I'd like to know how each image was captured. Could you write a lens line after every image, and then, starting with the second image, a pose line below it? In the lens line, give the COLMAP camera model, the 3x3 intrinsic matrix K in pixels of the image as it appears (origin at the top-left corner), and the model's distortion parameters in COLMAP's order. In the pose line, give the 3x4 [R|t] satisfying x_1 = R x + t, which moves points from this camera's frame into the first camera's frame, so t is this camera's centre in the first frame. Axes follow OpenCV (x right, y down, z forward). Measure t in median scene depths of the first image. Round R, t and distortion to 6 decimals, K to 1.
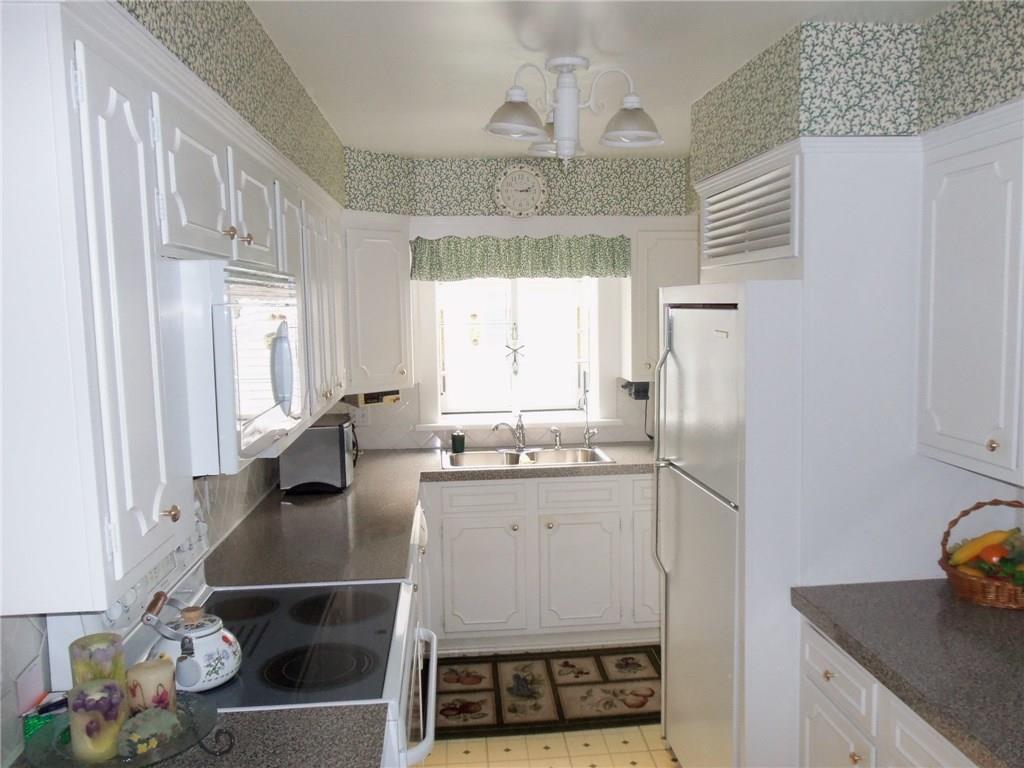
lens RADIAL K [[852.4, 0, 510.9], [0, 852.4, 388.0], [0, 0, 1]] dist [-0.010932, -0.004625]
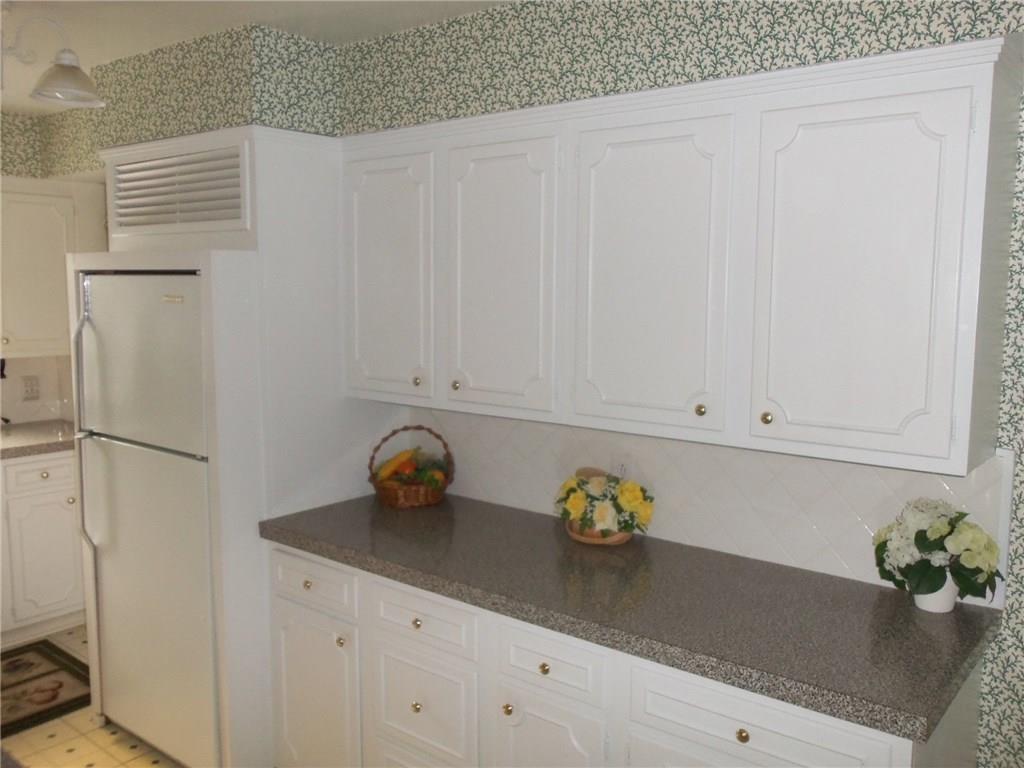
lens RADIAL K [[852.4, 0, 515.2], [0, 852.4, 382.2], [0, 0, 1]] dist [-0.010932, -0.004625]
pose [[0.701164, -0.059095, 0.710547, -0.237979], [0.046796, 0.998225, 0.036844, 0.022988], [-0.711463, 0.007417, 0.702684, -0.044820]]
